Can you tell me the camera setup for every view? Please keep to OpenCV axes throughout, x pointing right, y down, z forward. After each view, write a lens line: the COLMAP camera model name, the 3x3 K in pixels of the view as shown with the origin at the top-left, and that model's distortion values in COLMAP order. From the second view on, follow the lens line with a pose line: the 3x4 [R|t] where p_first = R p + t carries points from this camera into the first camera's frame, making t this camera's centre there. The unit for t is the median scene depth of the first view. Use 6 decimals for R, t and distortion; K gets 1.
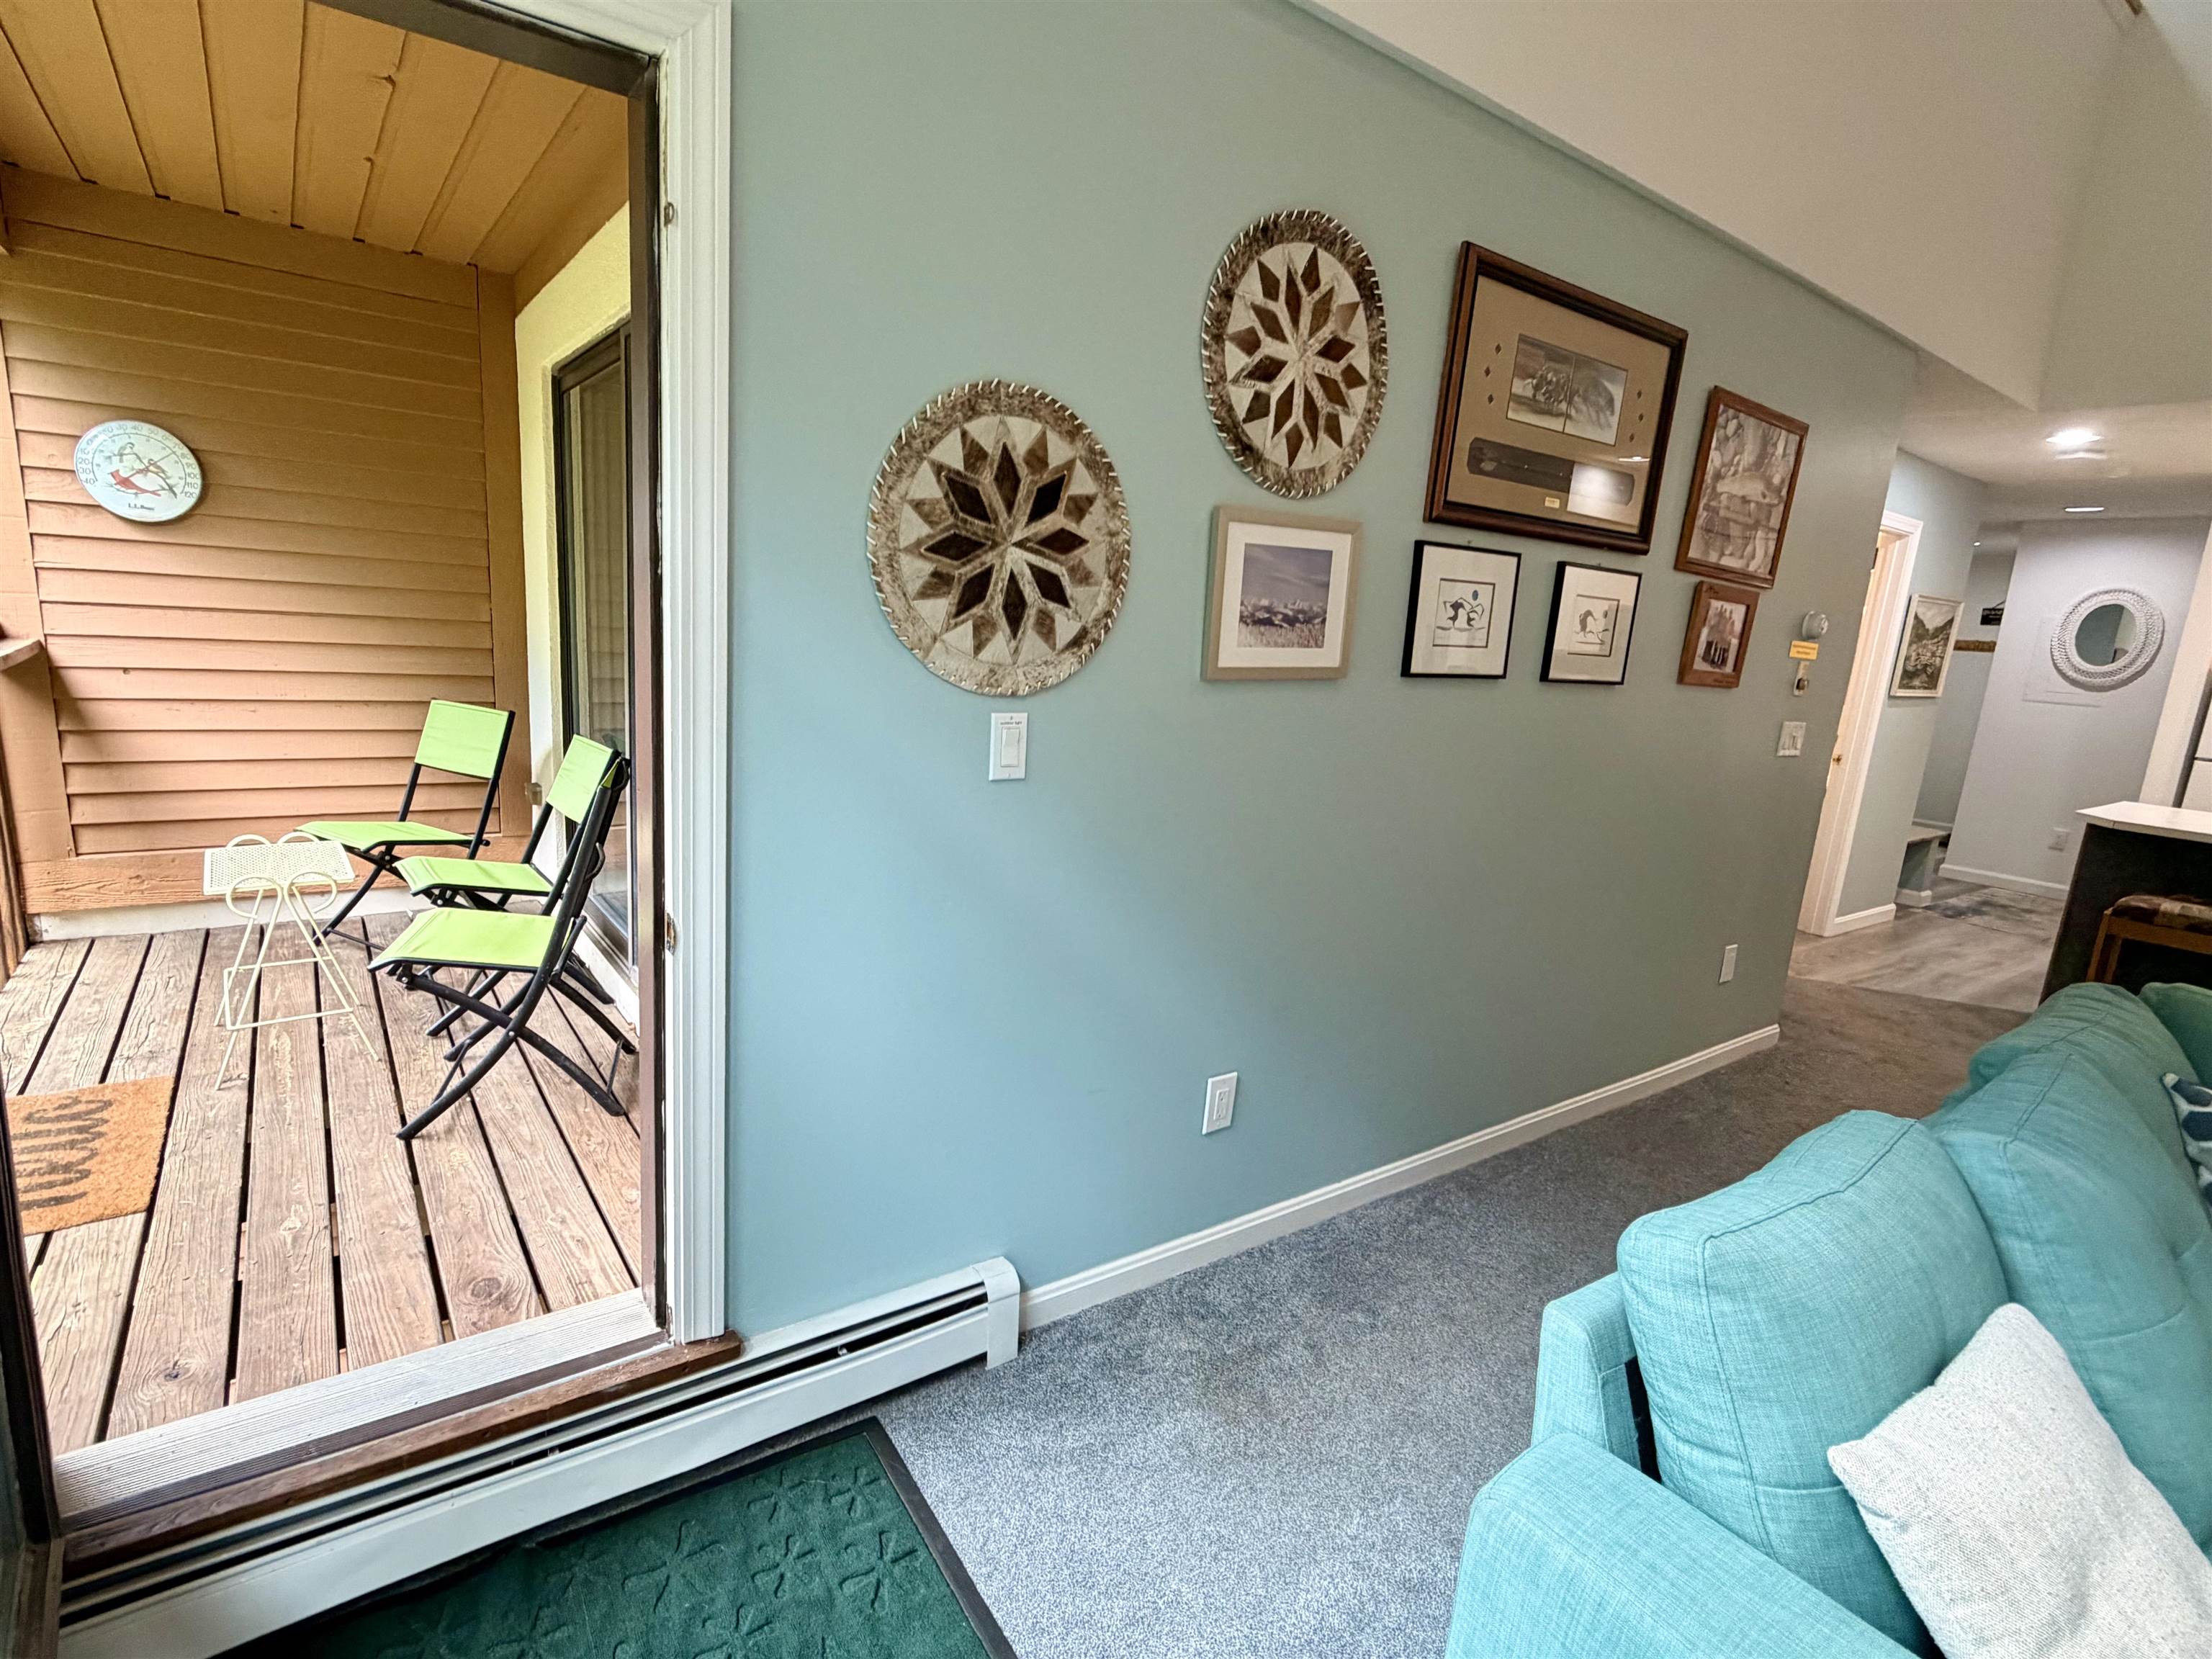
lens RADIAL K [[1071.9, 0, 1065.4], [0, 1071.9, 830.4], [0, 0, 1]] dist [0.001536, -0.000484]
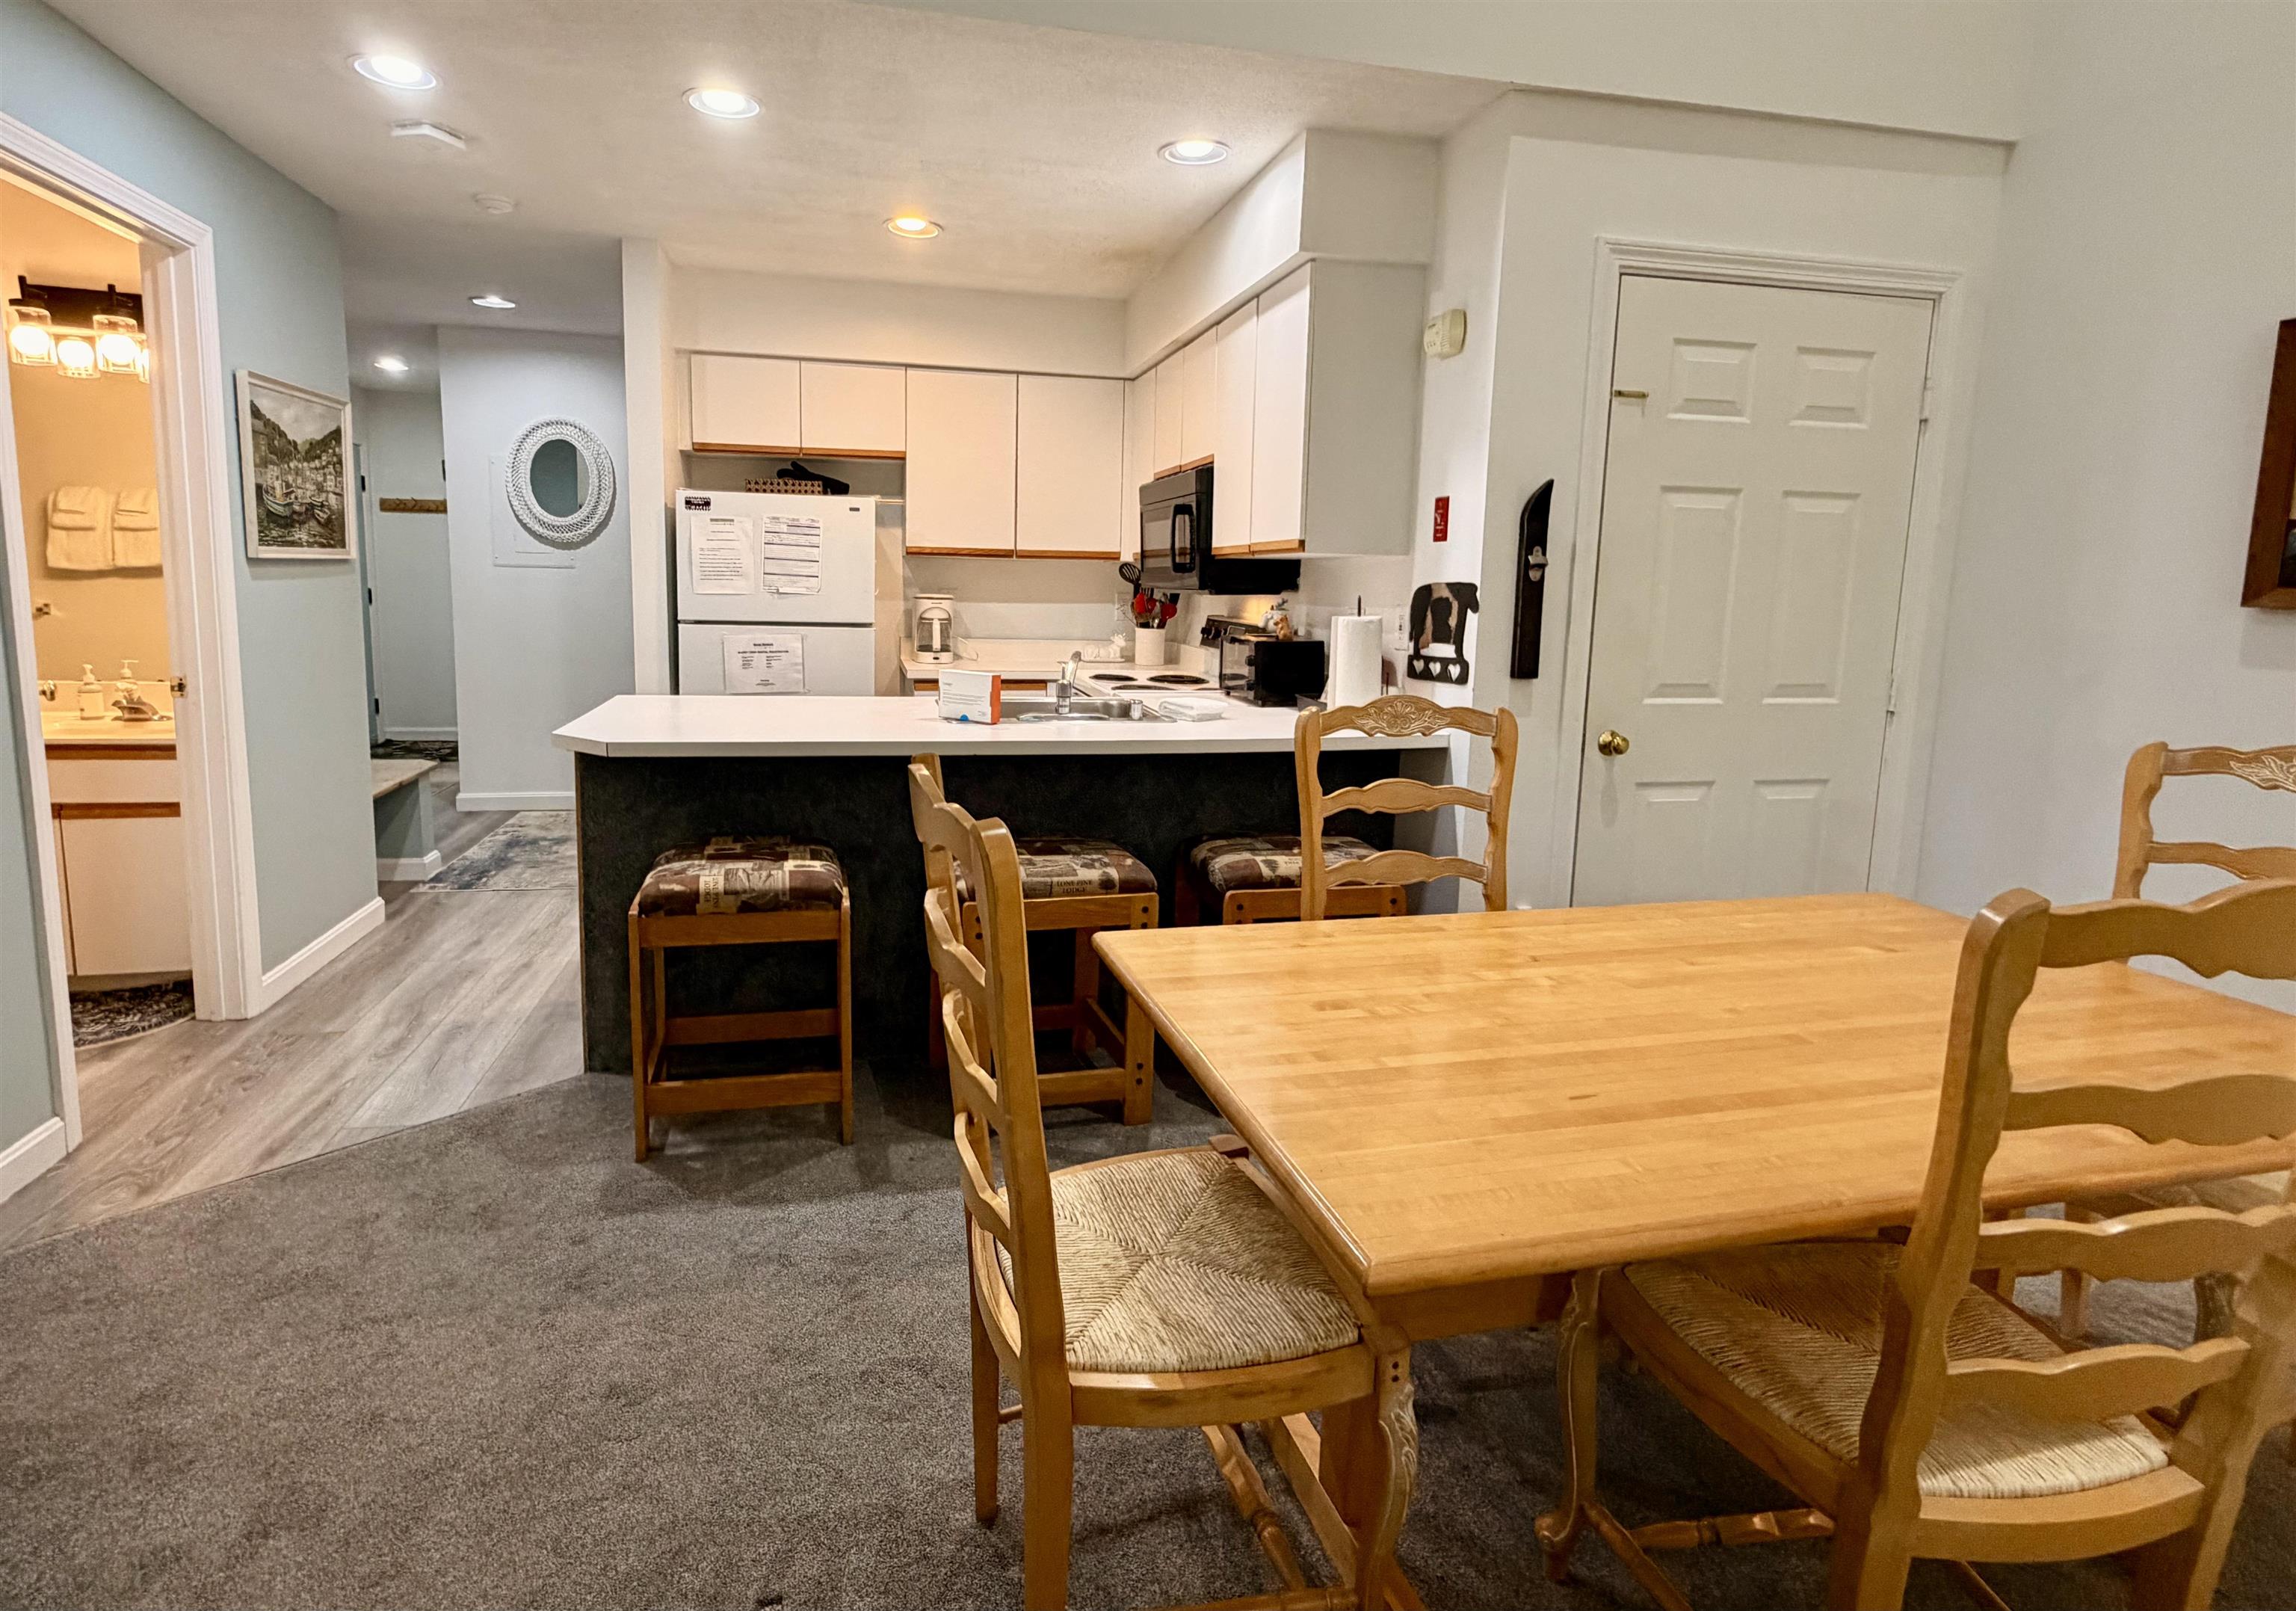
lens RADIAL K [[1144.1, 0, 1074.2], [0, 1144.1, 723.3], [0, 0, 1]] dist [0.000970, 0.000294]
pose [[0.402826, -0.172423, 0.898889, 0.389579], [0.183073, 0.977428, 0.105446, -0.028251], [-0.896781, 0.122086, 0.425299, 0.378084]]
